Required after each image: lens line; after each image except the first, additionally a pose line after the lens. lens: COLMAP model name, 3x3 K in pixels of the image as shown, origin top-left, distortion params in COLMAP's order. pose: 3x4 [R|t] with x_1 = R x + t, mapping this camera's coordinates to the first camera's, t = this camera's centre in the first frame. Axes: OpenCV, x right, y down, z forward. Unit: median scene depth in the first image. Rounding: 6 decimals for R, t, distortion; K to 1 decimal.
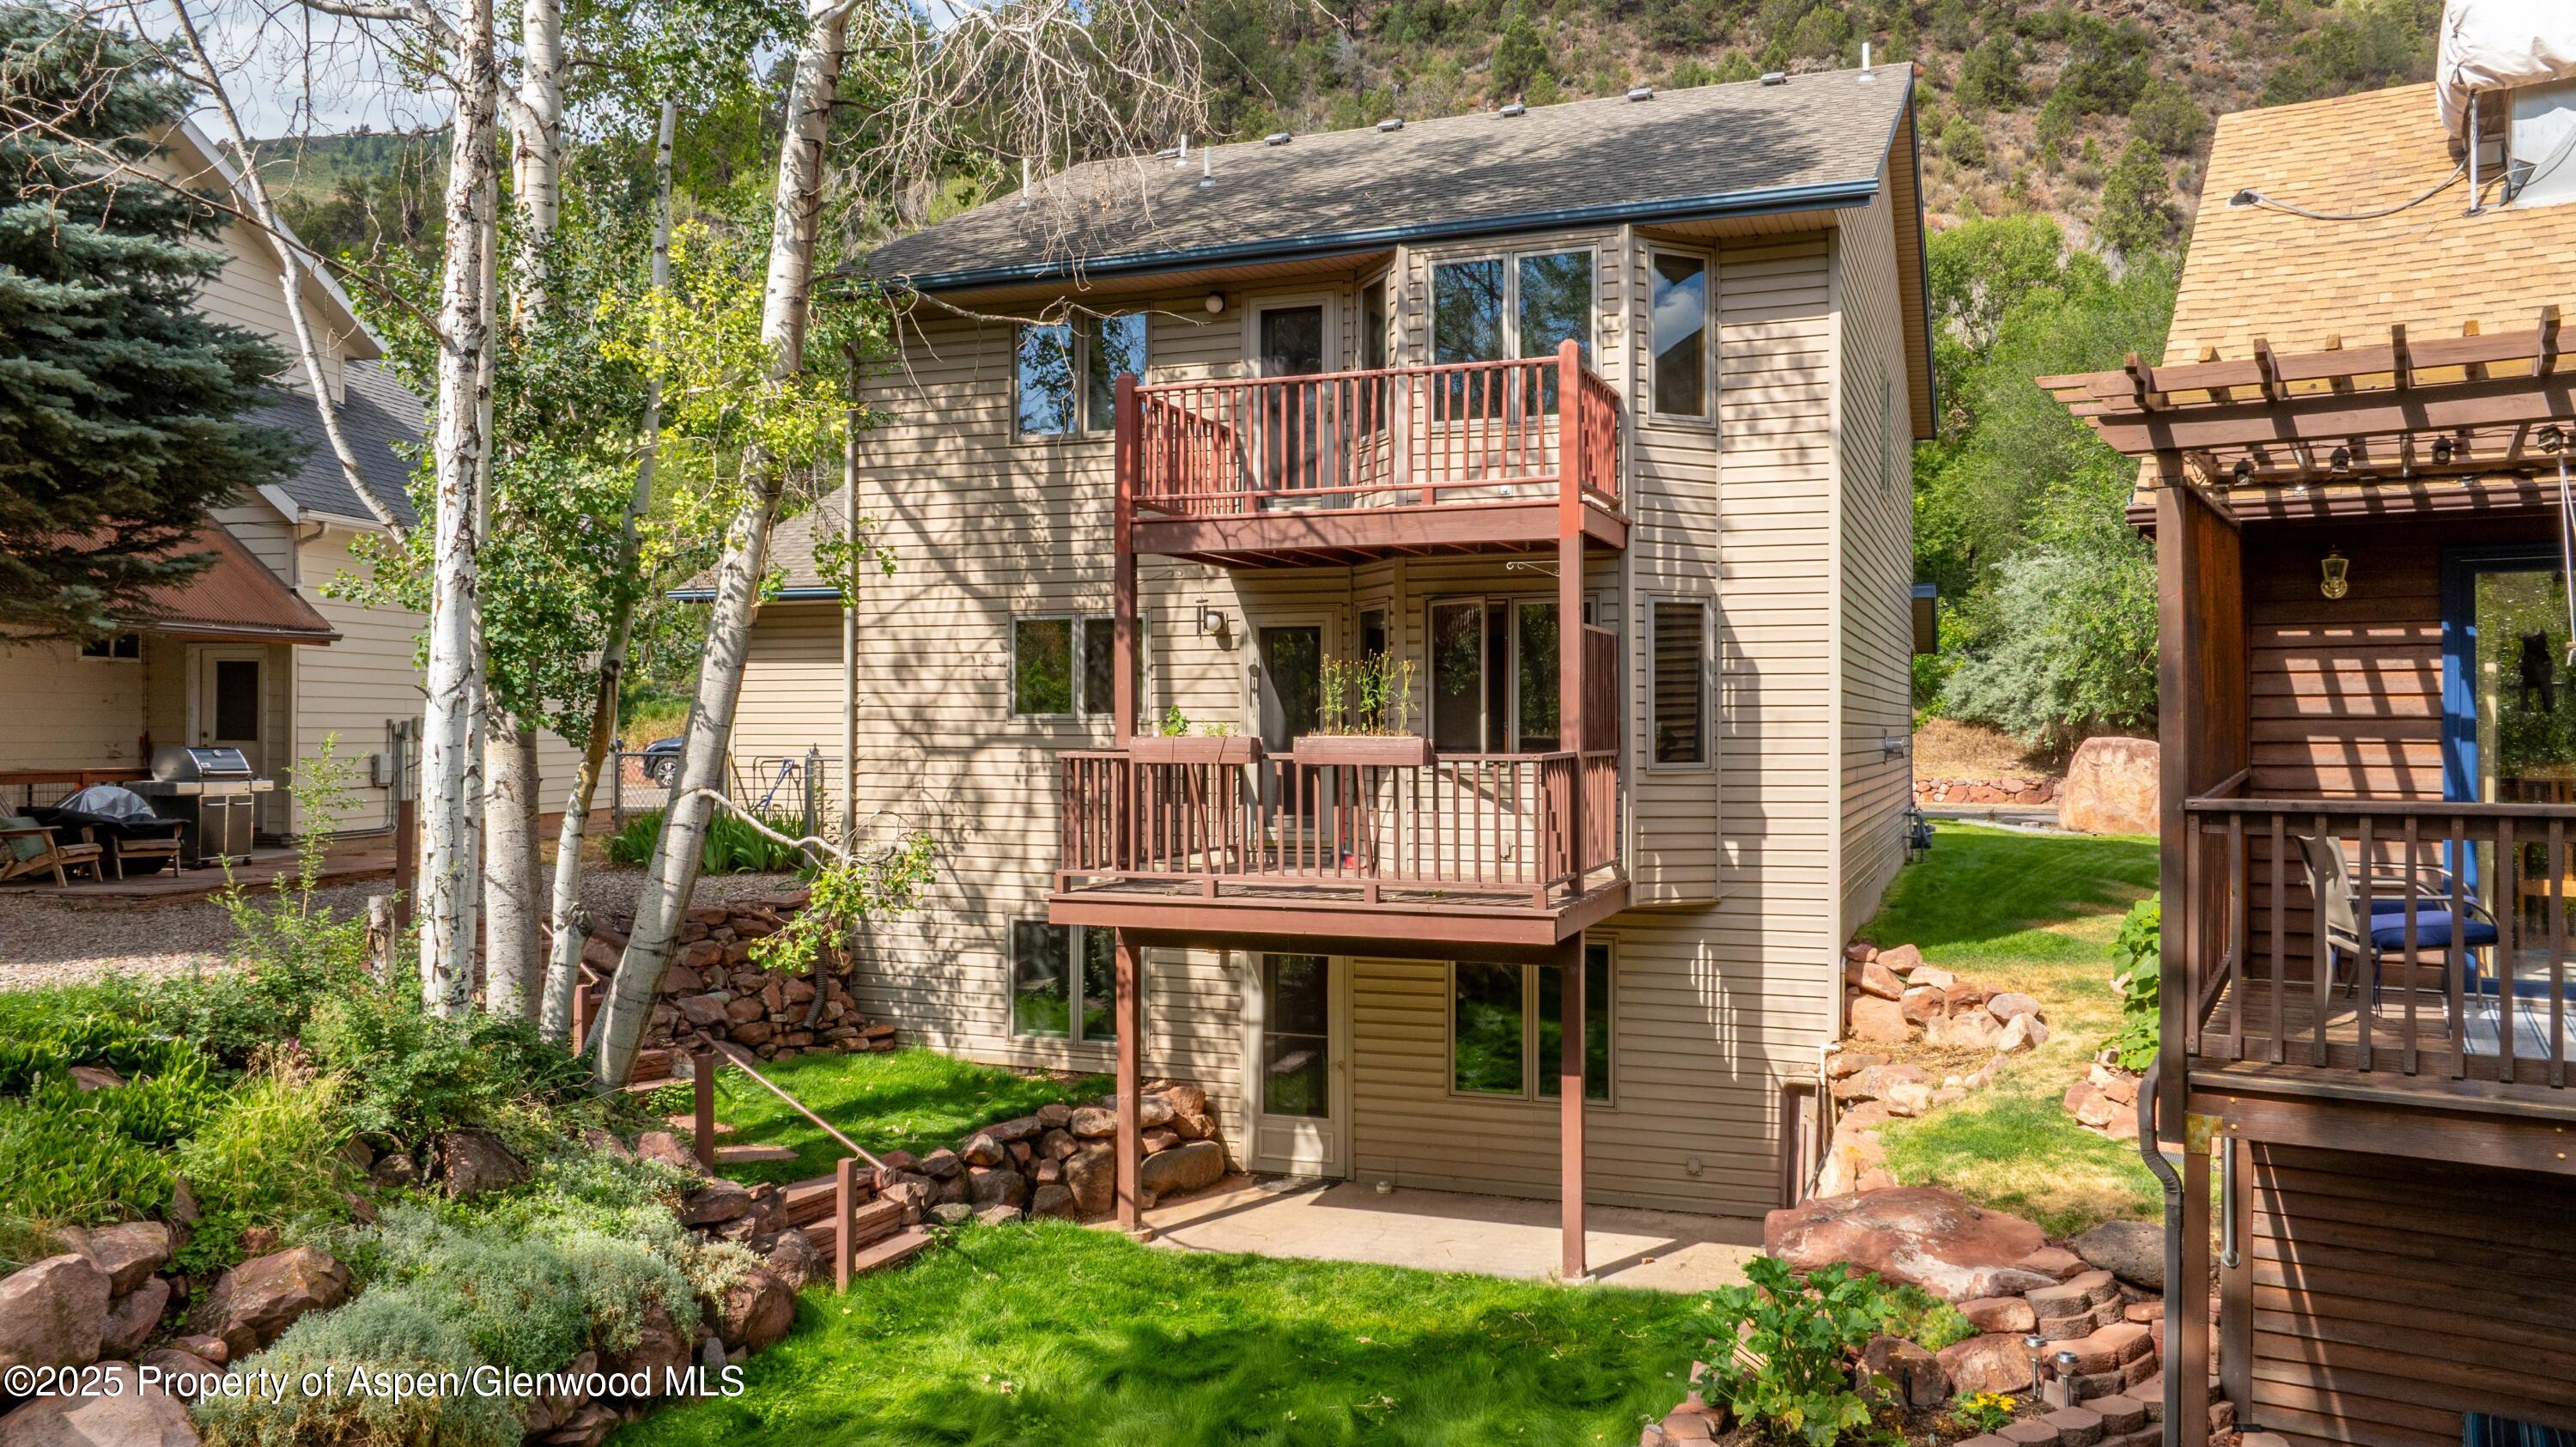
lens RADIAL K [[1768.2, 0, 1125.7], [0, 1768.2, 730.8], [0, 0, 1]] dist [0.013116, -0.044500]
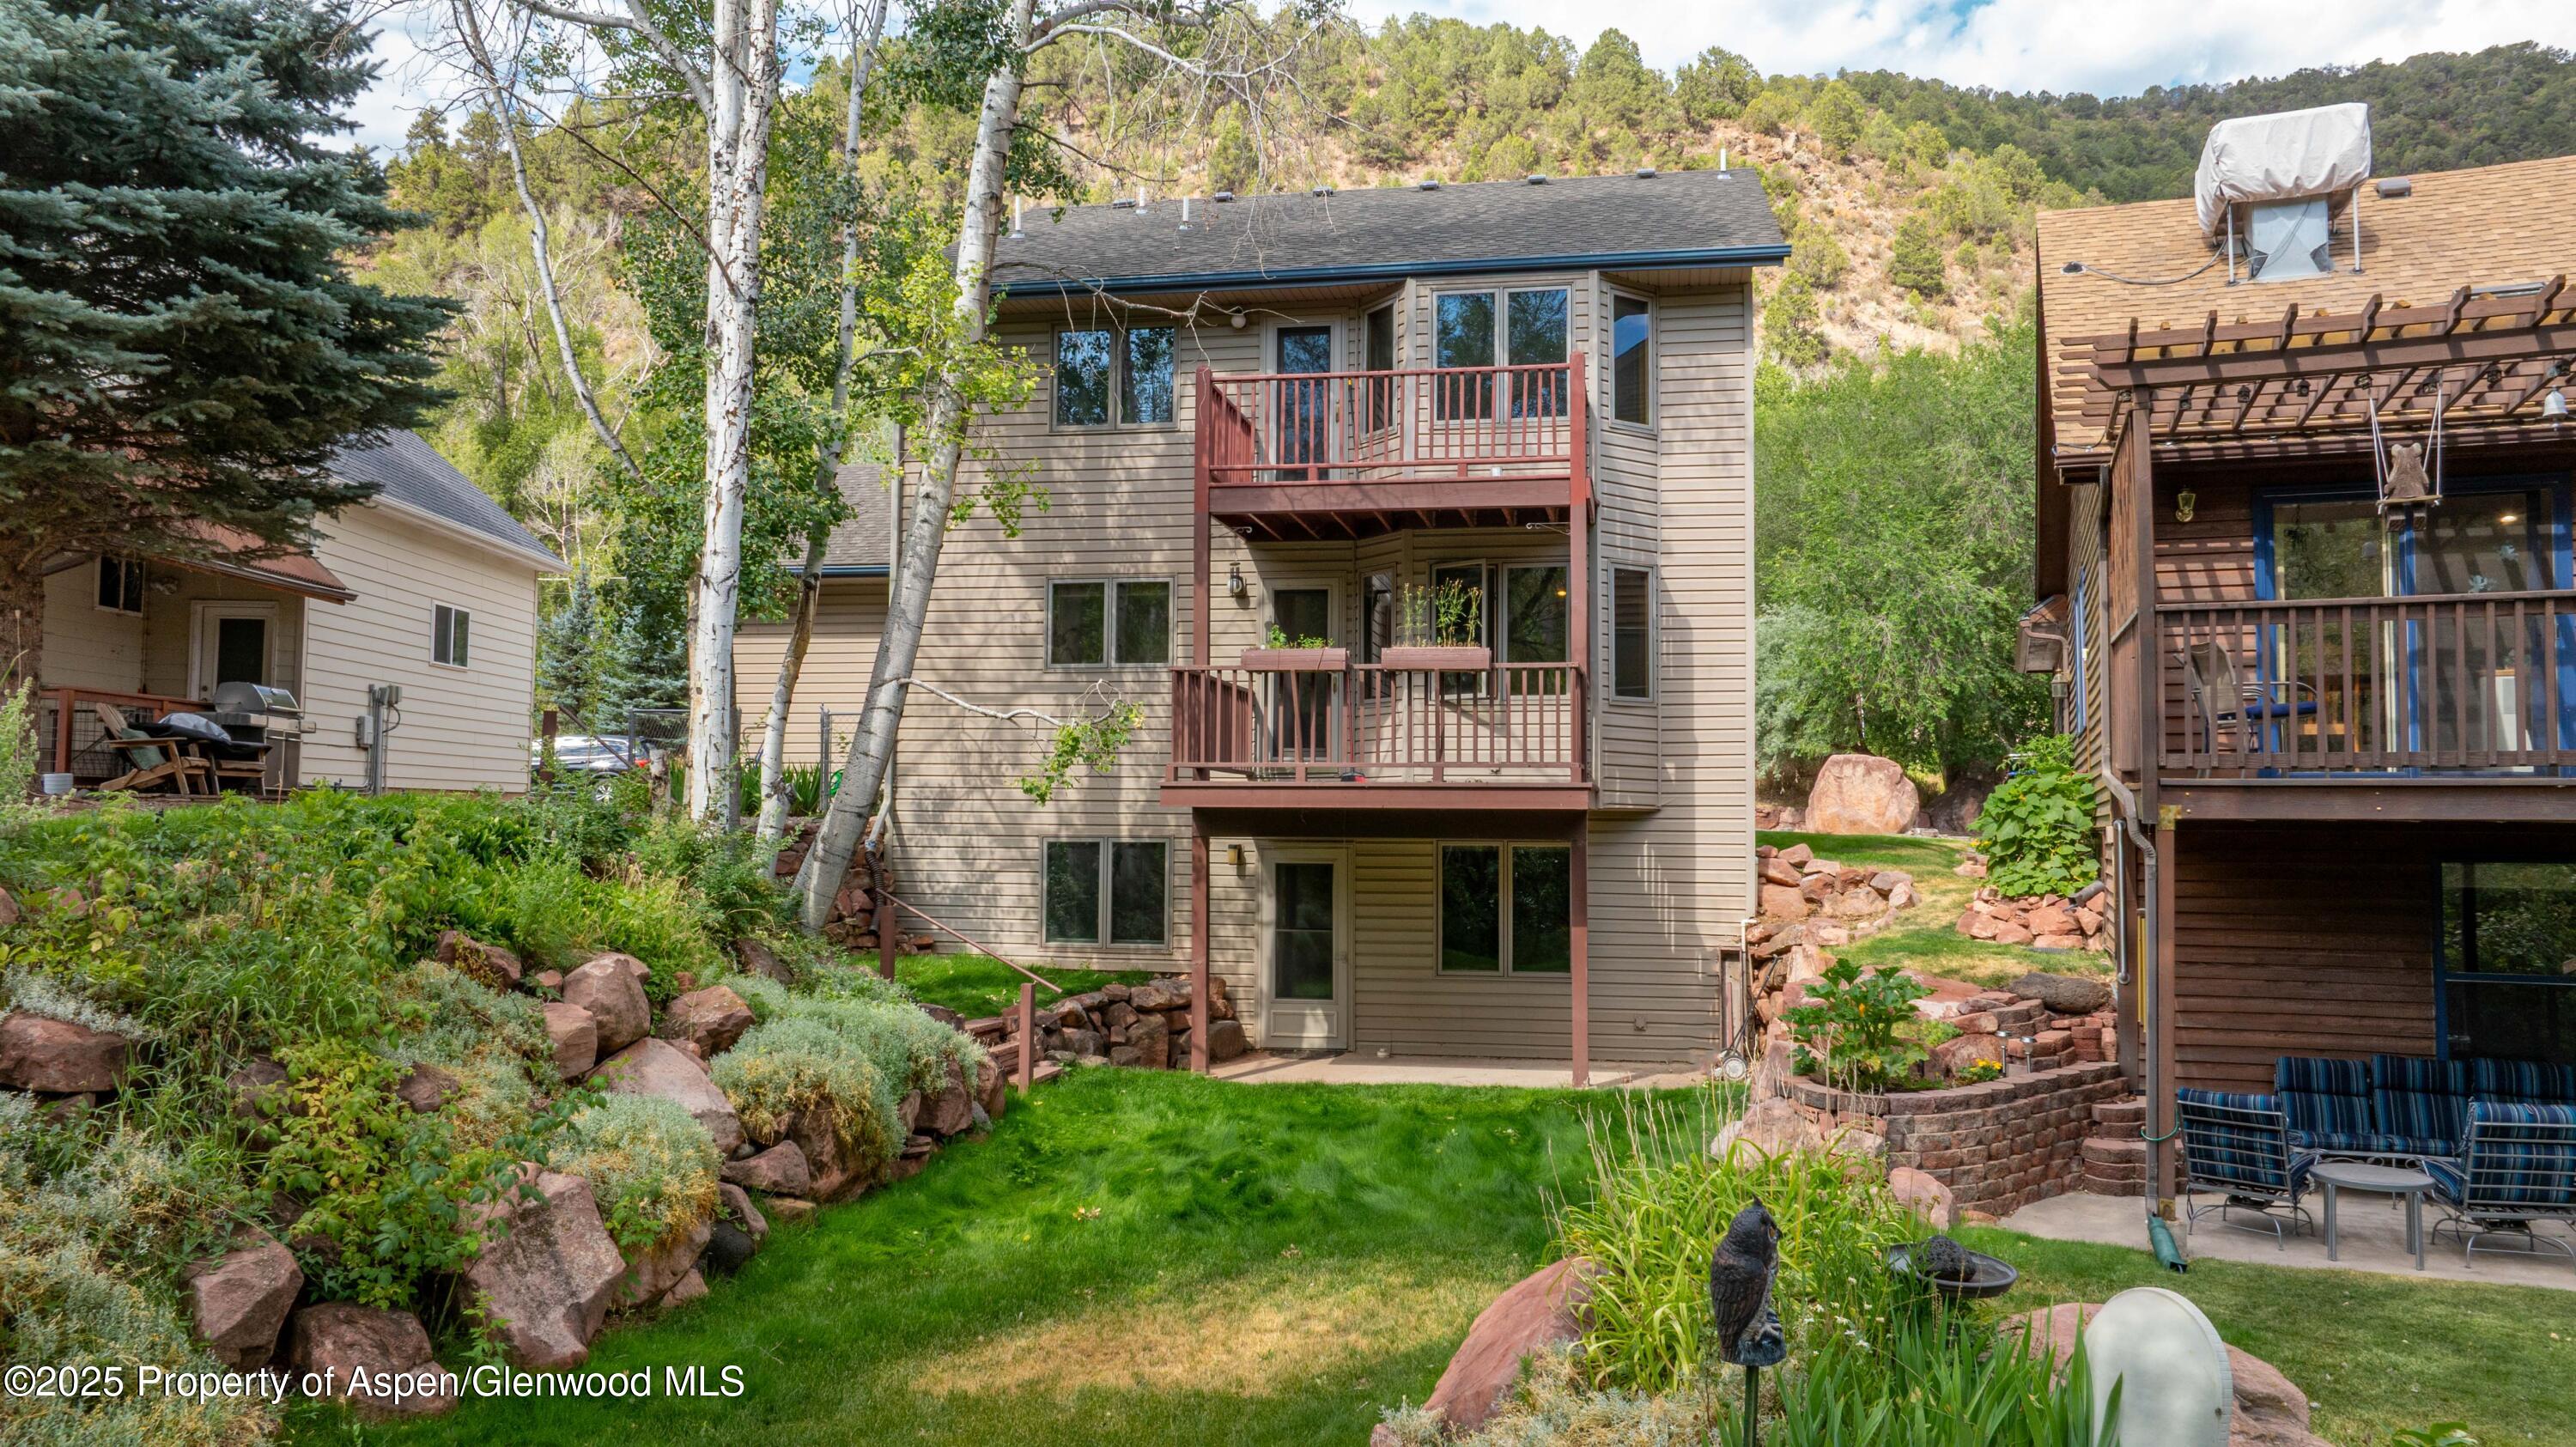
lens RADIAL K [[1768.2, 0, 1125.7], [0, 1768.2, 730.8], [0, 0, 1]] dist [0.013116, -0.044500]
pose [[0.985904, 0.020790, 0.166018, -0.234465], [-0.013522, 0.998905, -0.044788, 0.097151], [-0.166768, 0.041912, 0.985105, -0.163941]]
